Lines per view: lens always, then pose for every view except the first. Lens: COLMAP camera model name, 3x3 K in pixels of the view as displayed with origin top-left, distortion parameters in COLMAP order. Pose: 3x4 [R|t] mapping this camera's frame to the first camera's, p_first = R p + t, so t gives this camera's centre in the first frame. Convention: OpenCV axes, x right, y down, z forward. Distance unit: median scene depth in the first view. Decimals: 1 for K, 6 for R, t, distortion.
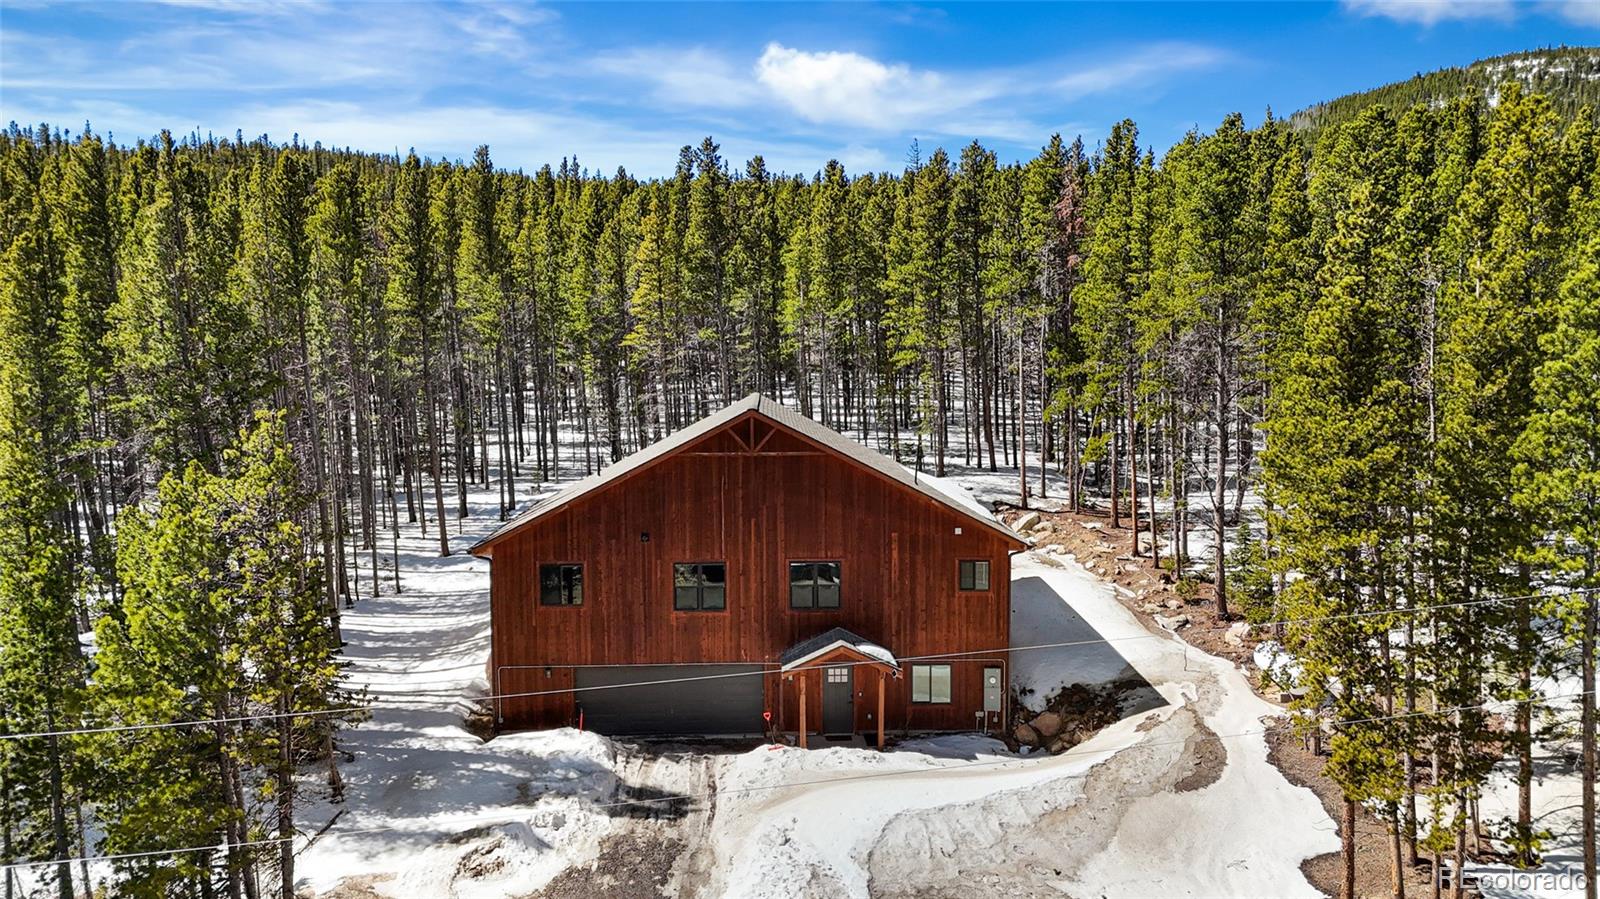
lens RADIAL K [[1164.5, 0, 809.6], [0, 1164.5, 454.1], [0, 0, 1]] dist [0.080376, -0.095155]
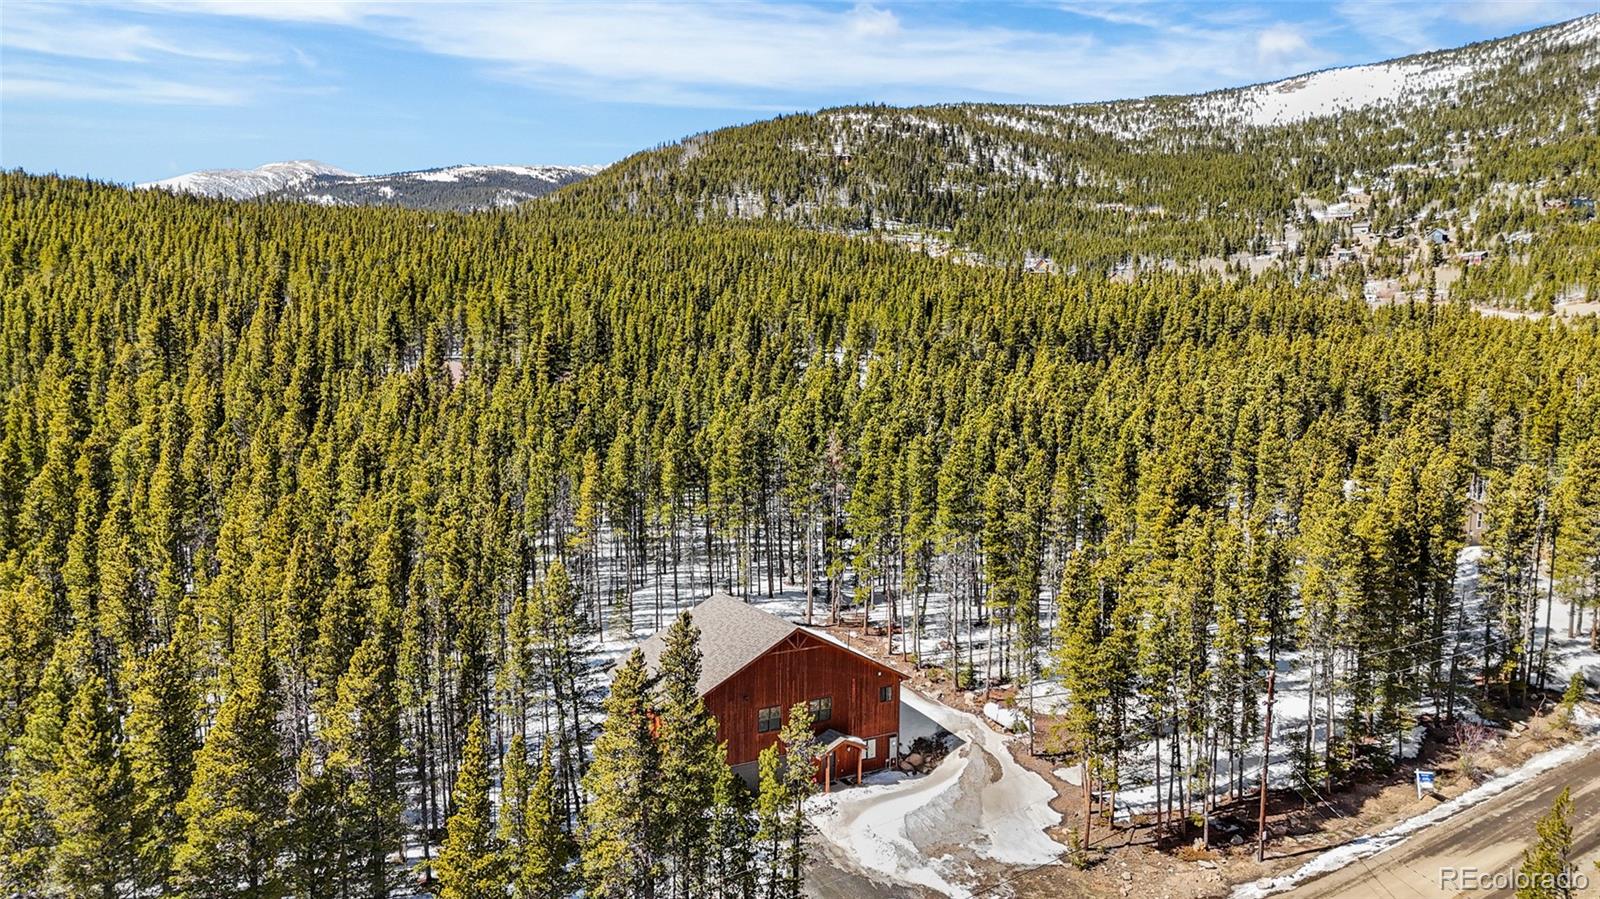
lens RADIAL K [[1164.5, 0, 809.6], [0, 1164.5, 454.1], [0, 0, 1]] dist [0.080376, -0.095155]
pose [[0.872262, -0.036449, 0.487678, -0.934346], [0.028025, 0.999305, 0.024561, -0.361454], [-0.488235, -0.007756, 0.872678, -0.708470]]
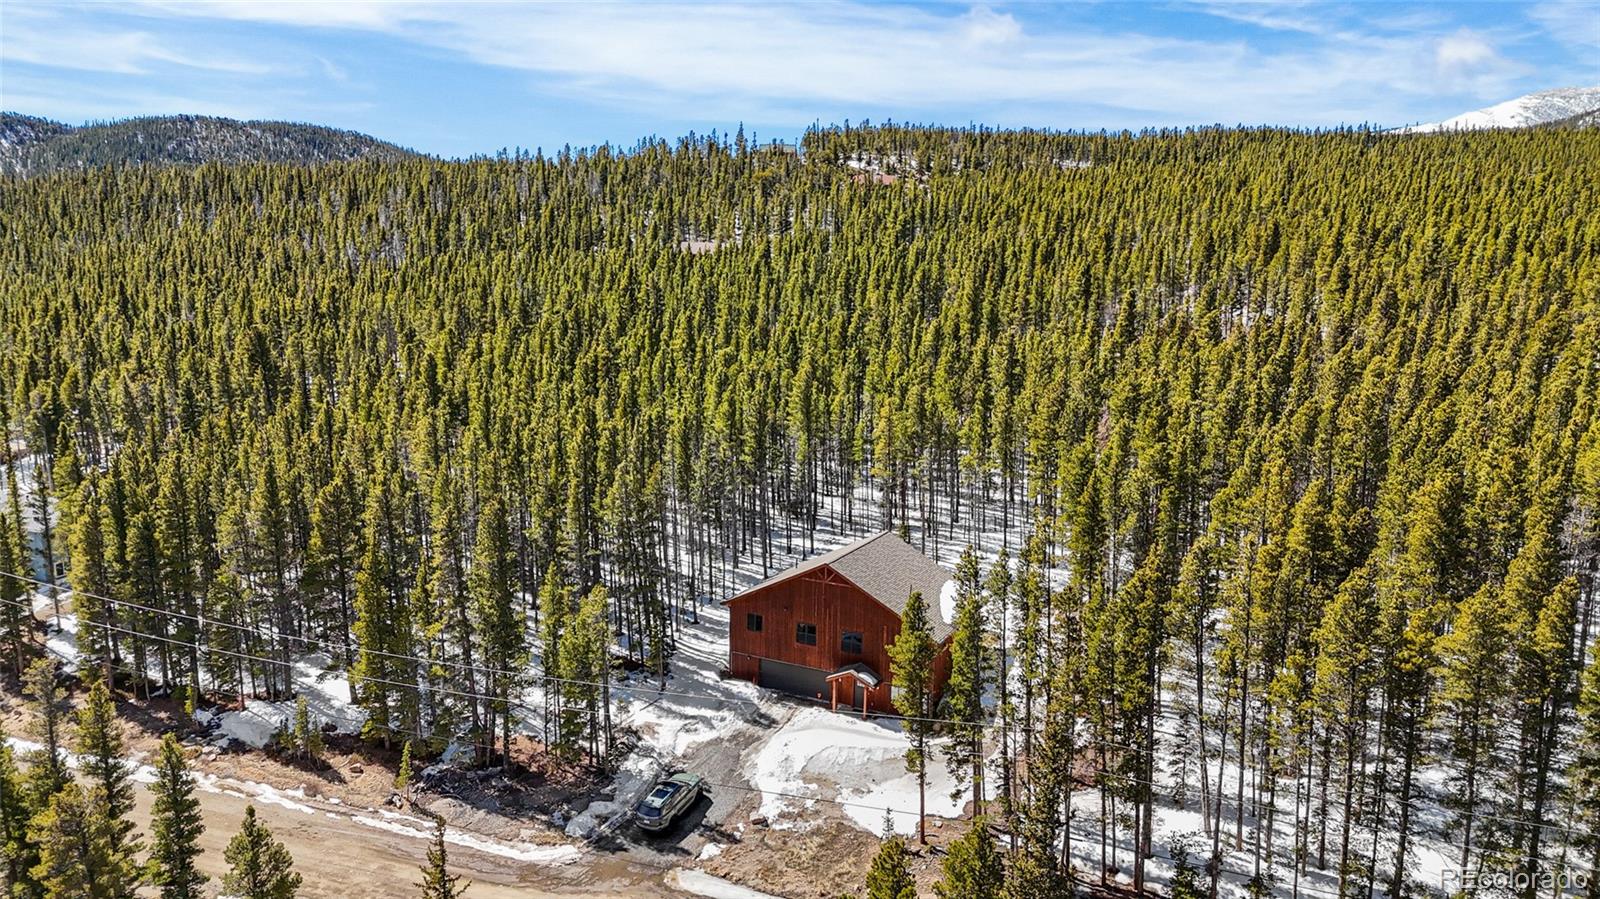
lens RADIAL K [[1164.5, 0, 809.6], [0, 1164.5, 454.1], [0, 0, 1]] dist [0.080376, -0.095155]
pose [[0.874515, 0.107608, -0.472910, 0.920841], [-0.066829, 0.992510, 0.102260, -0.455108], [0.480372, -0.057824, 0.875157, -0.950441]]
